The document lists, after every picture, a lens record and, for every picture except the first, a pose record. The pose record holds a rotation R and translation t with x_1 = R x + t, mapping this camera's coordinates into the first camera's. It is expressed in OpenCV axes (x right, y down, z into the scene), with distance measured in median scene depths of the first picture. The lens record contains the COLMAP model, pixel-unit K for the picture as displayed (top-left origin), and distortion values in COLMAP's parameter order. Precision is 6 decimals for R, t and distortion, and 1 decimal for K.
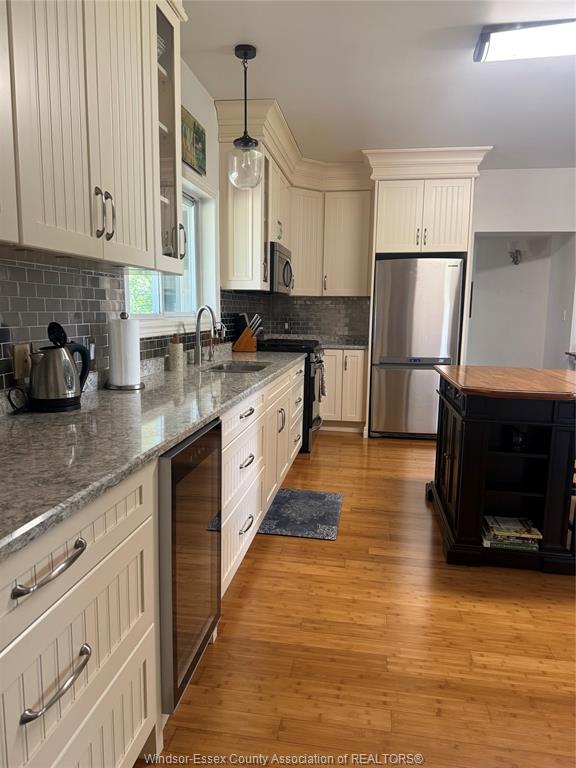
lens RADIAL K [[541.4, 0, 281.0], [0, 541.4, 384.7], [0, 0, 1]] dist [0.051557, -0.081978]
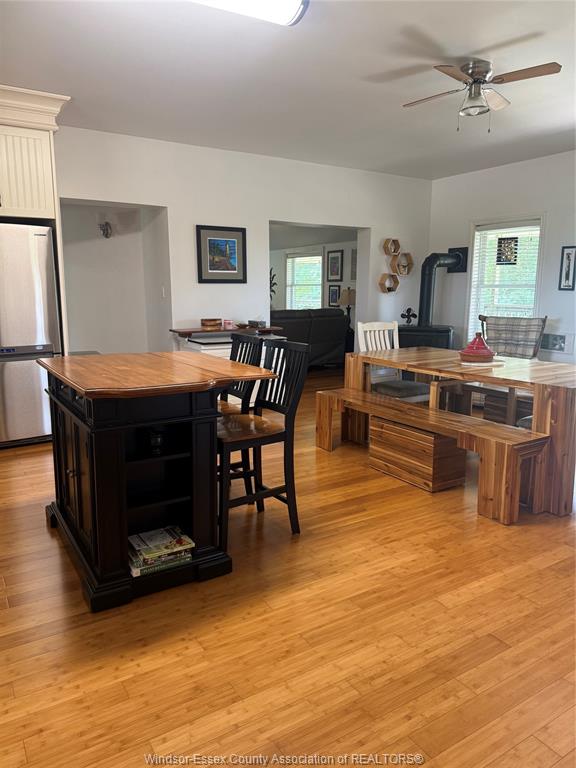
lens RADIAL K [[541.4, 0, 285.3], [0, 541.4, 380.5], [0, 0, 1]] dist [0.051557, -0.081978]
pose [[0.748624, -0.124027, 0.651291, 0.034647], [0.100242, 0.992228, 0.073730, -0.029294], [-0.655373, 0.010090, 0.755238, 0.180113]]
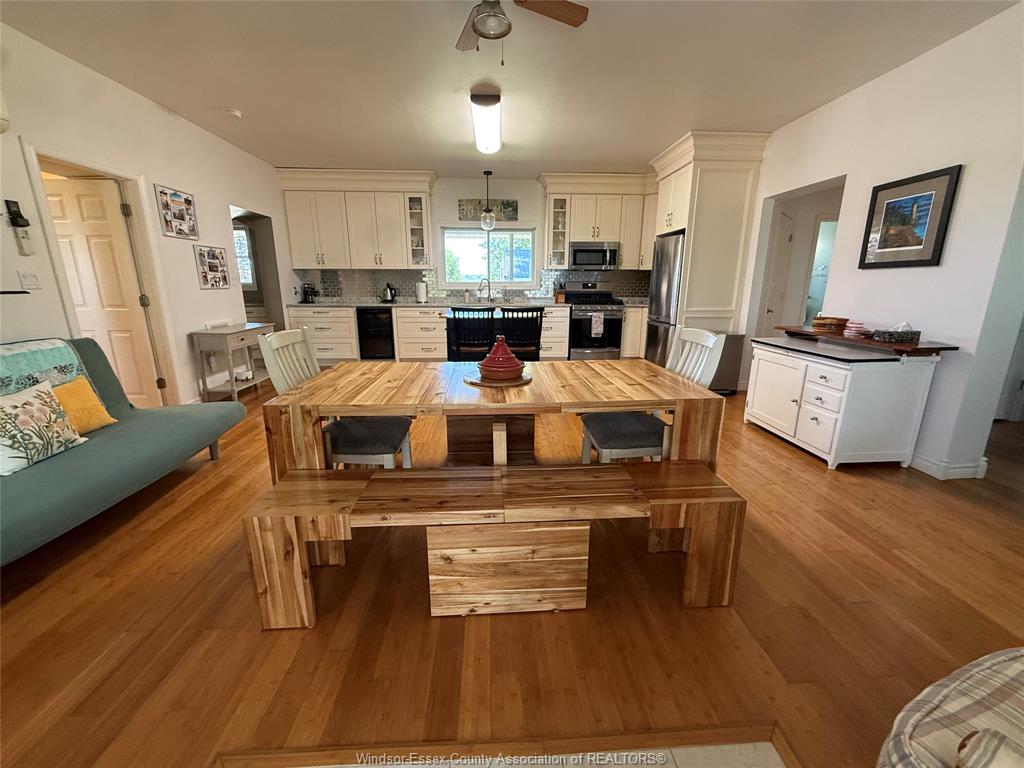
lens RADIAL K [[409.9, 0, 512.0], [0, 409.9, 382.8], [0, 0, 1]] dist [0.002372, -0.000505]
pose [[0.223925, 0.220923, -0.949237, 1.767199], [-0.132613, 0.971818, 0.194895, -0.059004], [0.965542, 0.082240, 0.246911, 0.665697]]
